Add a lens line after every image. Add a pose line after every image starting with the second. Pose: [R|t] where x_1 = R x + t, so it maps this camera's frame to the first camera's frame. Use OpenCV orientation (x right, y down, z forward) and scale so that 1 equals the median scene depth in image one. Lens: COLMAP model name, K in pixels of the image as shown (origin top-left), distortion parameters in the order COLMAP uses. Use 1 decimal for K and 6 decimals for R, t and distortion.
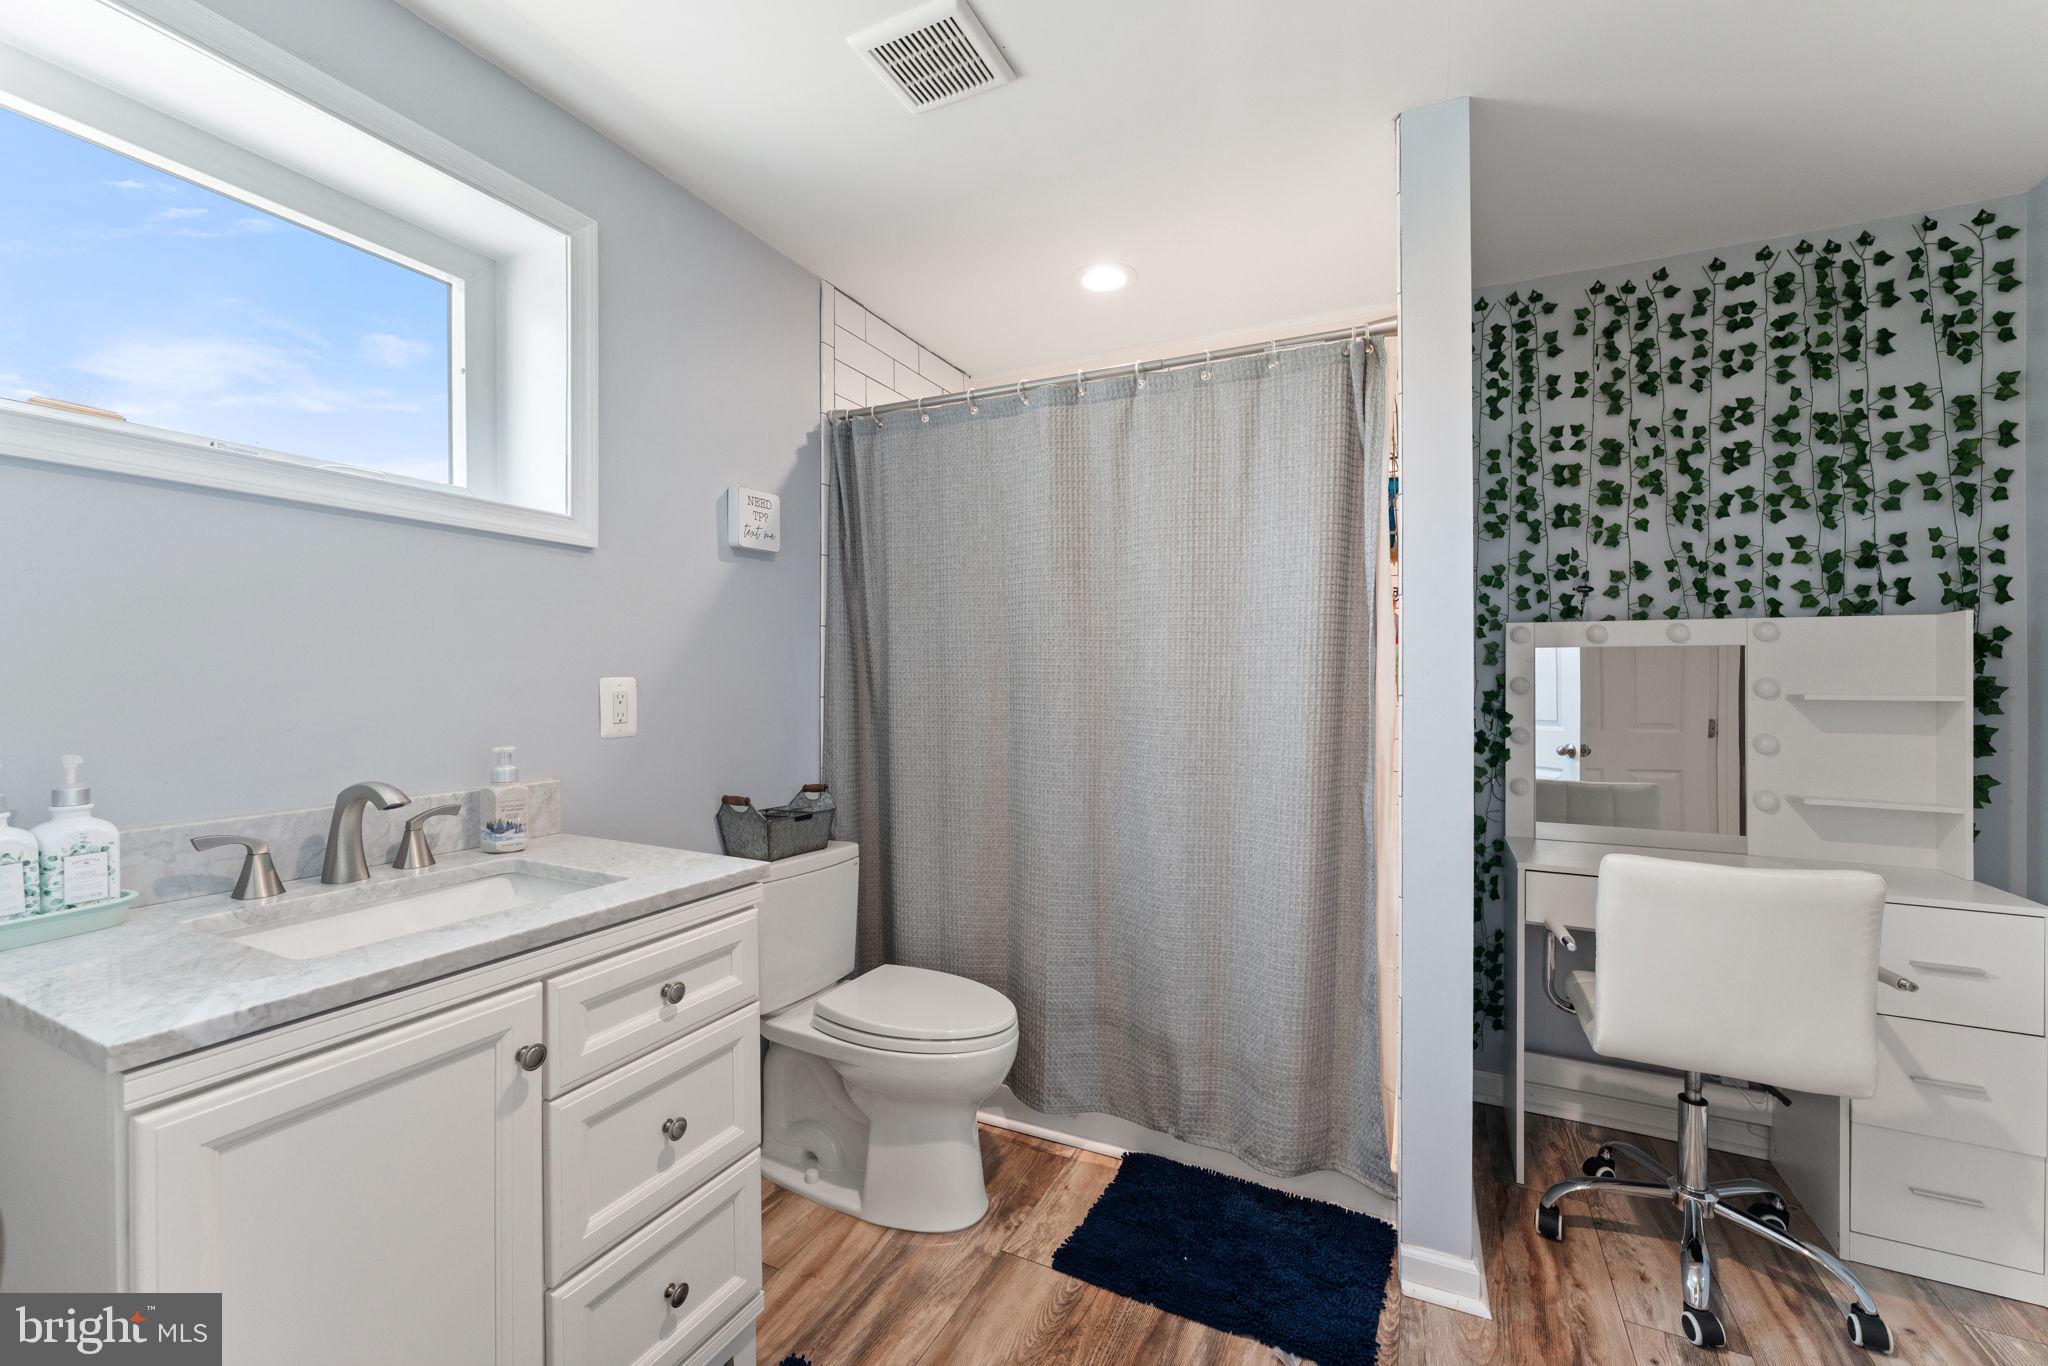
lens RADIAL K [[835.6, 0, 1018.4], [0, 835.6, 679.5], [0, 0, 1]] dist [-0.002042, -0.000047]
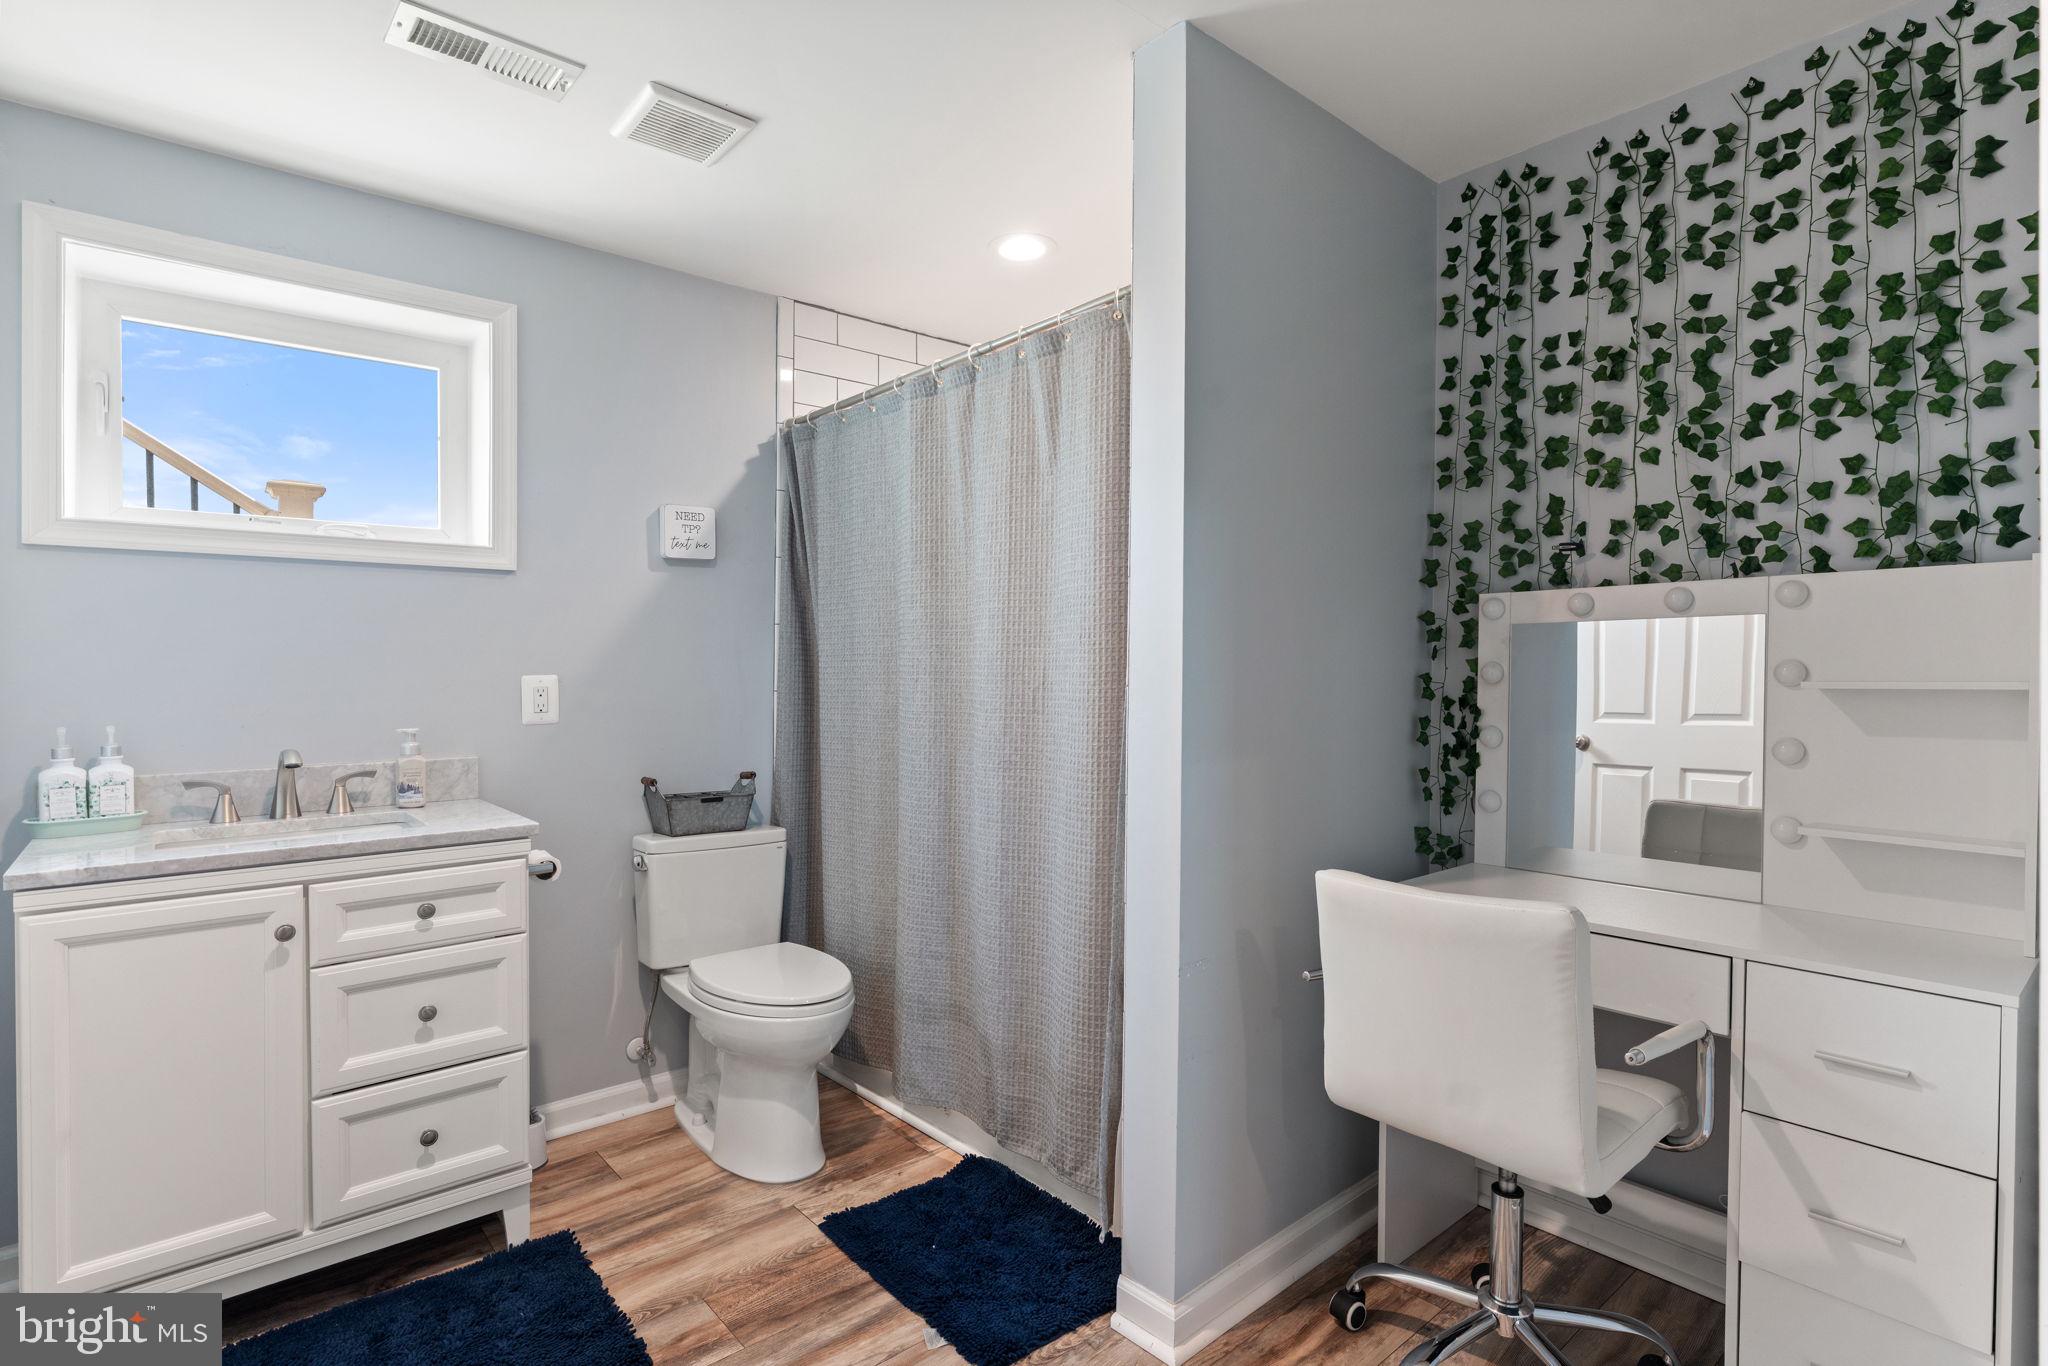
lens RADIAL K [[1002.2, 0, 1018.7], [0, 1002.2, 674.0], [0, 0, 1]] dist [0.000281, -0.000441]
pose [[0.917478, -0.010623, -0.397645, 0.615950], [0.011180, 0.999937, -0.000917, 0.004364], [0.397630, -0.003605, 0.917539, -0.052137]]
